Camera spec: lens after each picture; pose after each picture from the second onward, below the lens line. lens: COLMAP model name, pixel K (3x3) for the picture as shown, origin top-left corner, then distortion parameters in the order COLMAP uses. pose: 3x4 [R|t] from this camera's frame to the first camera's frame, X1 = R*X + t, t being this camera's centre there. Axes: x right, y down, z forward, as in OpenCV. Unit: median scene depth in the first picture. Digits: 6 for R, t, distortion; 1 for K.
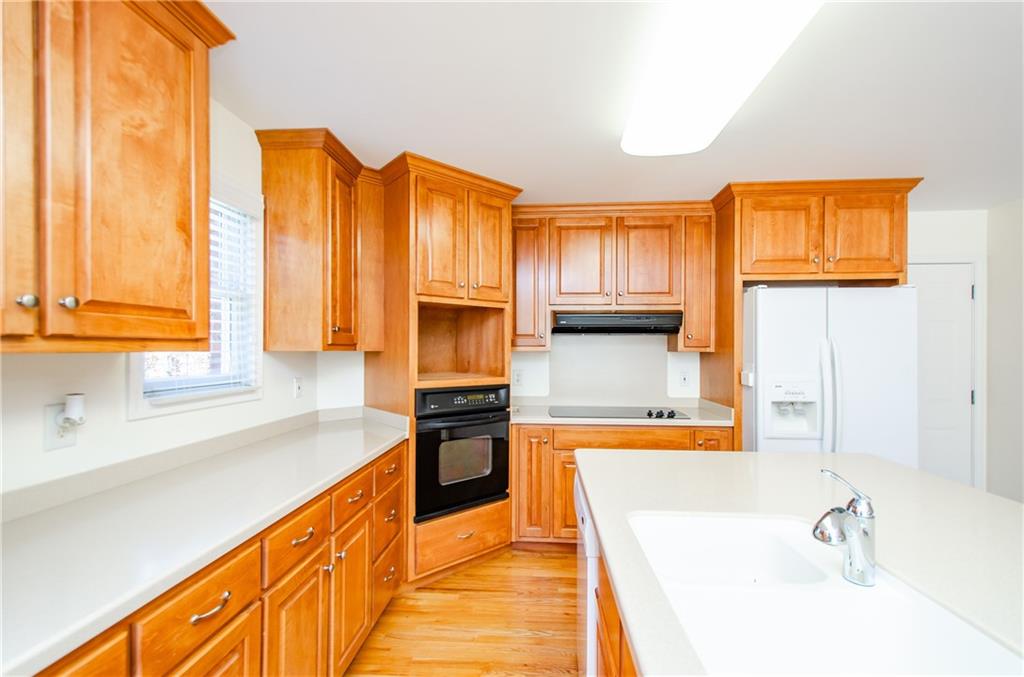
lens RADIAL K [[435.9, 0, 513.5], [0, 435.9, 348.5], [0, 0, 1]] dist [0.009002, -0.000177]
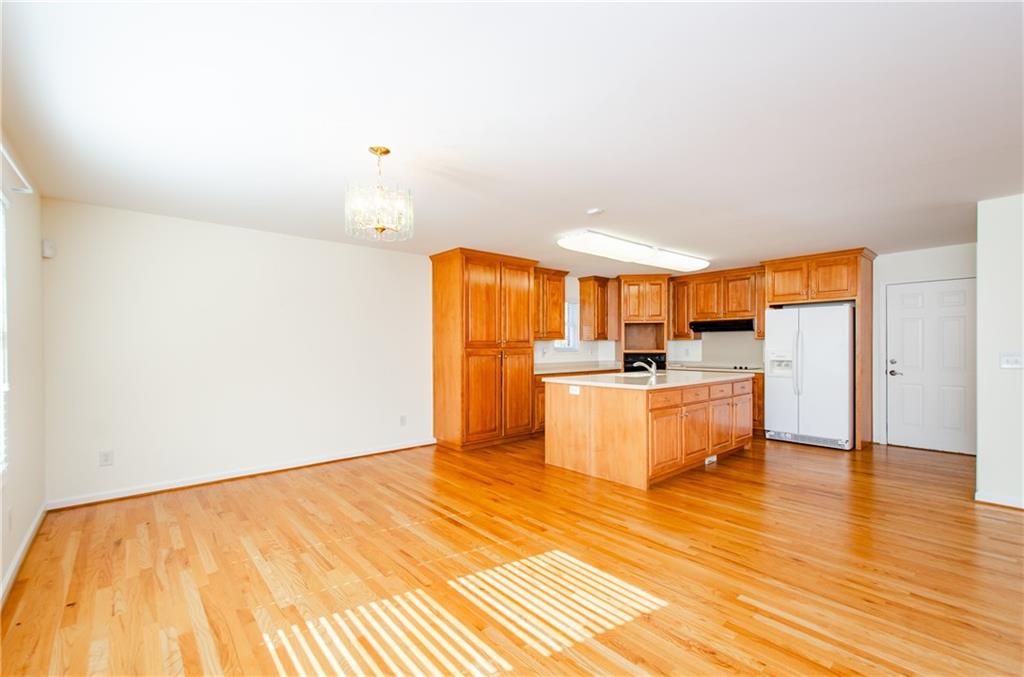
lens RADIAL K [[435.9, 0, 513.5], [0, 435.9, 348.5], [0, 0, 1]] dist [0.009002, -0.000177]
pose [[0.712299, 0.000858, -0.701876, 1.168078], [0.005461, 0.999962, 0.006765, 0.036158], [0.701855, -0.008651, 0.712267, -1.448395]]
